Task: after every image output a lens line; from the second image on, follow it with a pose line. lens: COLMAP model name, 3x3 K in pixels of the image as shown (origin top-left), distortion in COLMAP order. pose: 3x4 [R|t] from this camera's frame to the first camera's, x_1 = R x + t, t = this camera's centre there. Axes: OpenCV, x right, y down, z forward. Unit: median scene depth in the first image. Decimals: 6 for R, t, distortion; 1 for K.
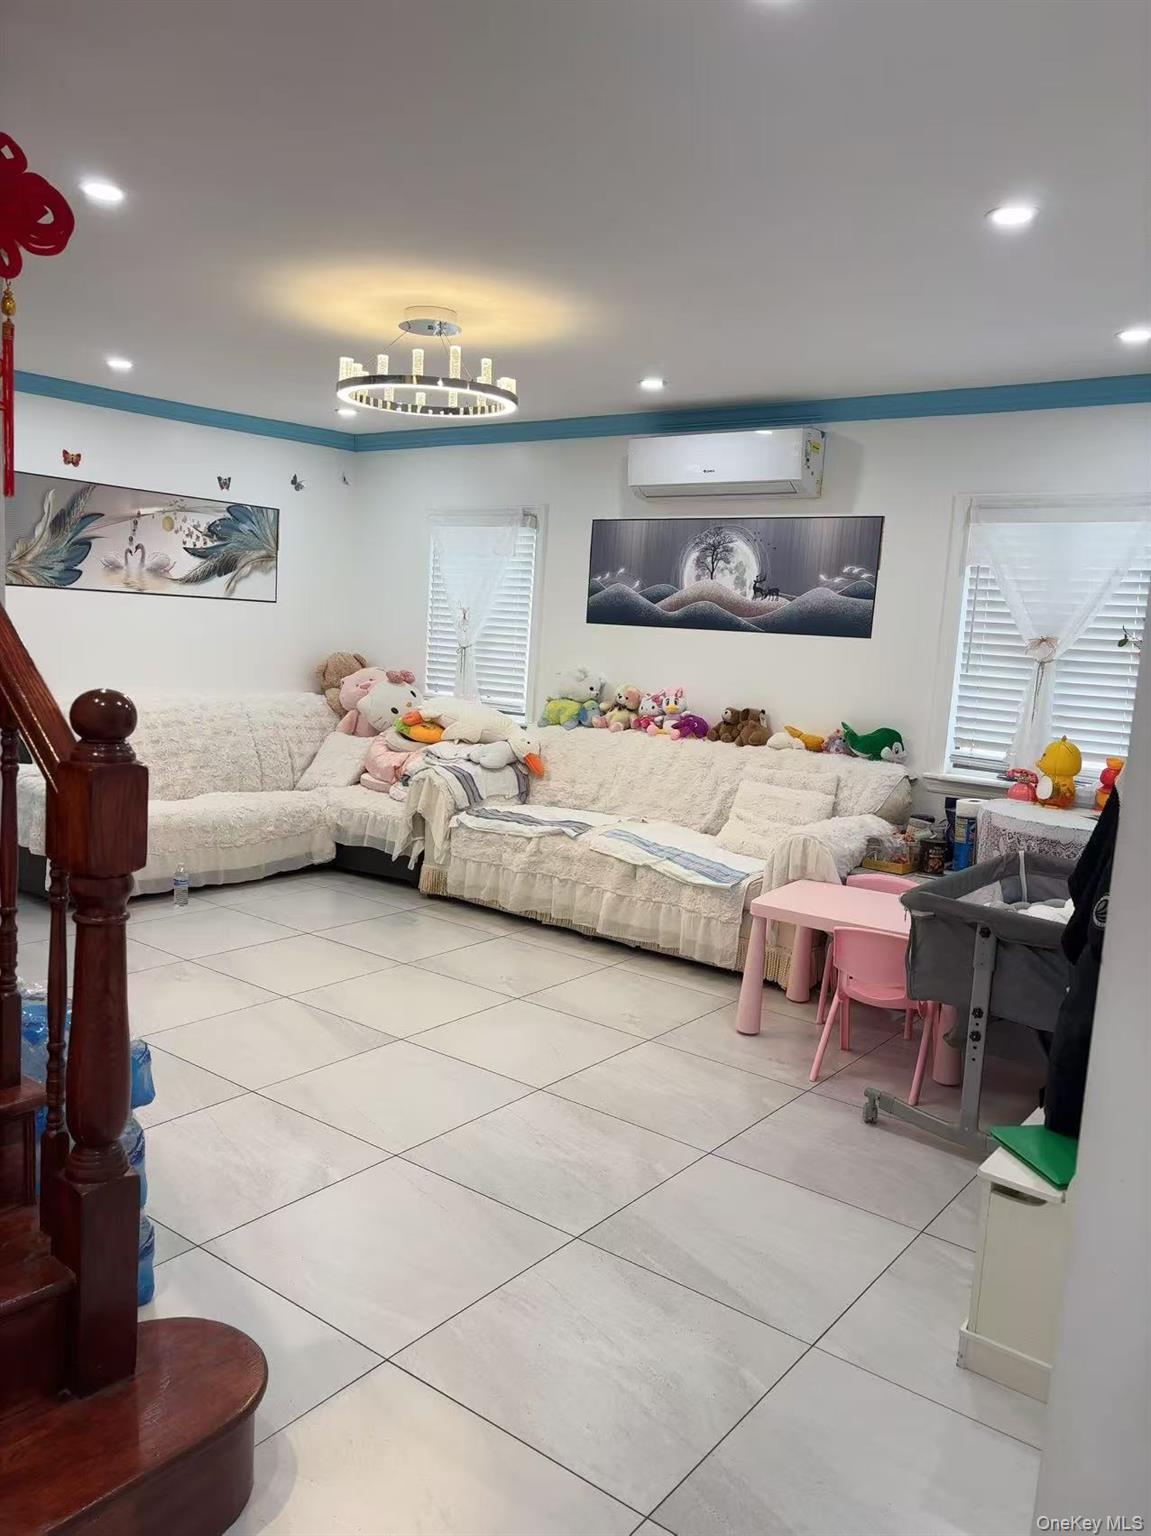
lens RADIAL K [[1160.9, 0, 584.0], [0, 1160.9, 771.4], [0, 0, 1]] dist [0.056782, -0.046131]
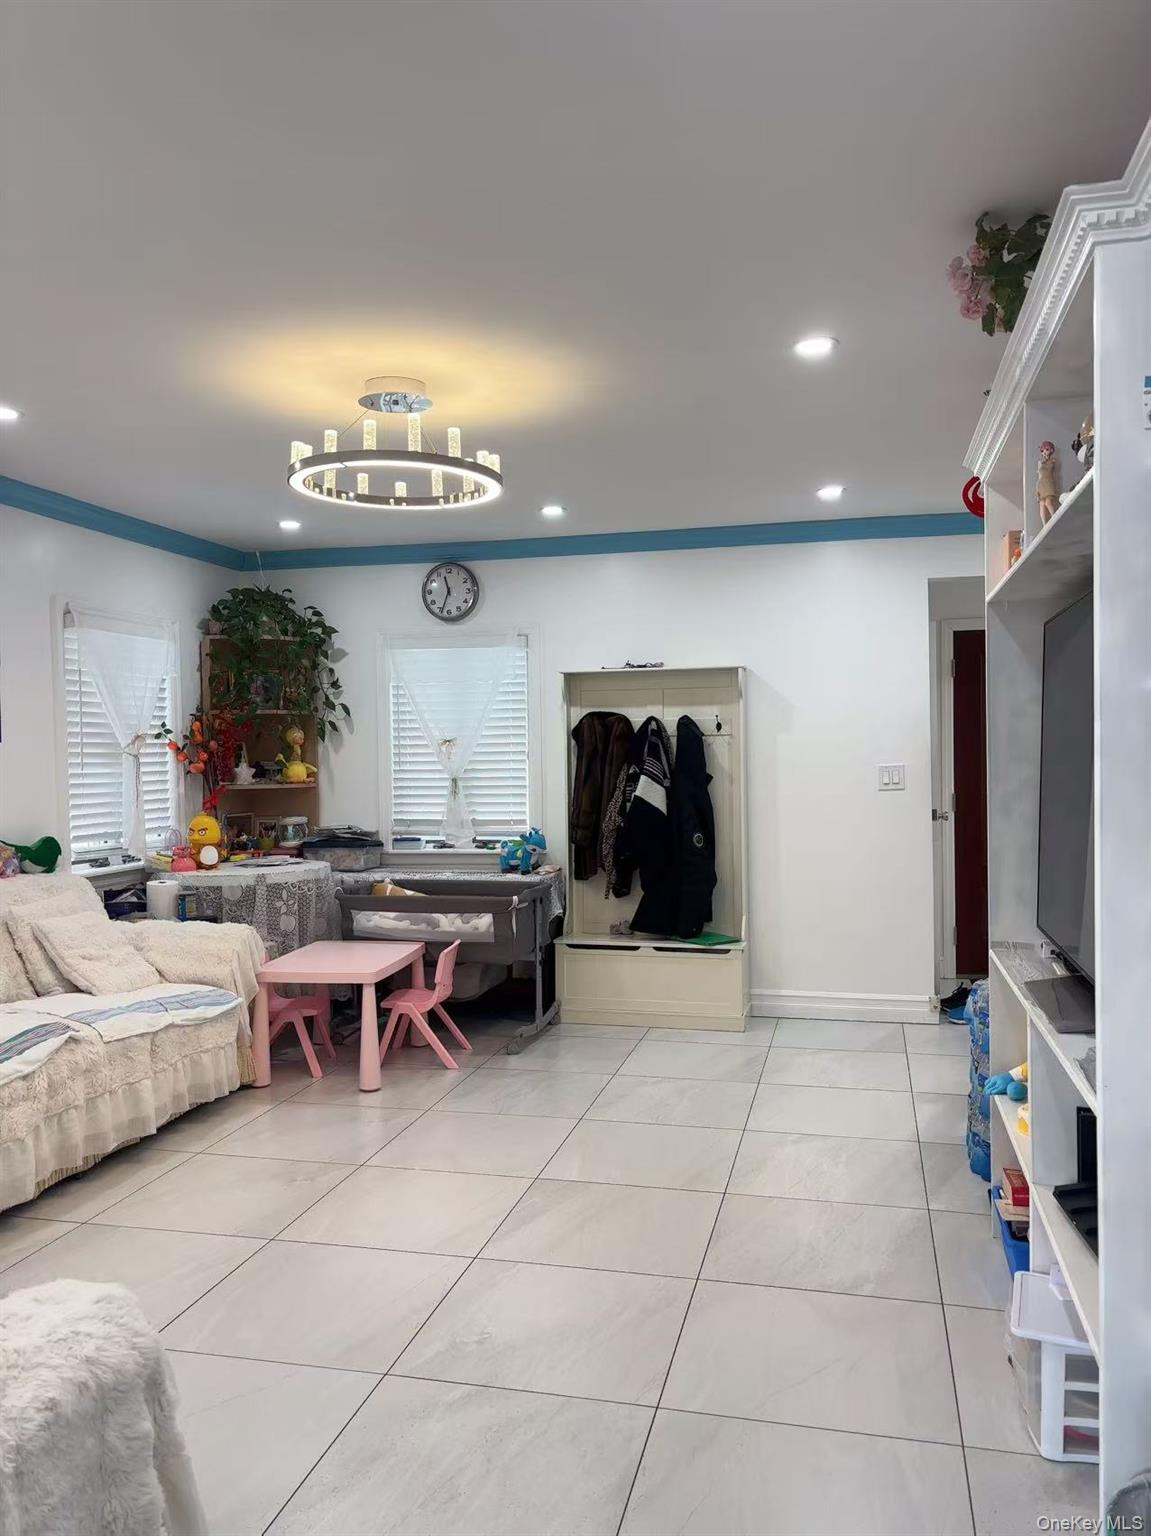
lens RADIAL K [[1160.9, 0, 584.0], [0, 1160.9, 771.4], [0, 0, 1]] dist [0.056782, -0.046131]
pose [[-0.395763, -0.072124, 0.915516, -0.848839], [0.102083, 0.987278, 0.121906, -0.176316], [-0.912661, 0.141705, -0.383365, 1.063636]]
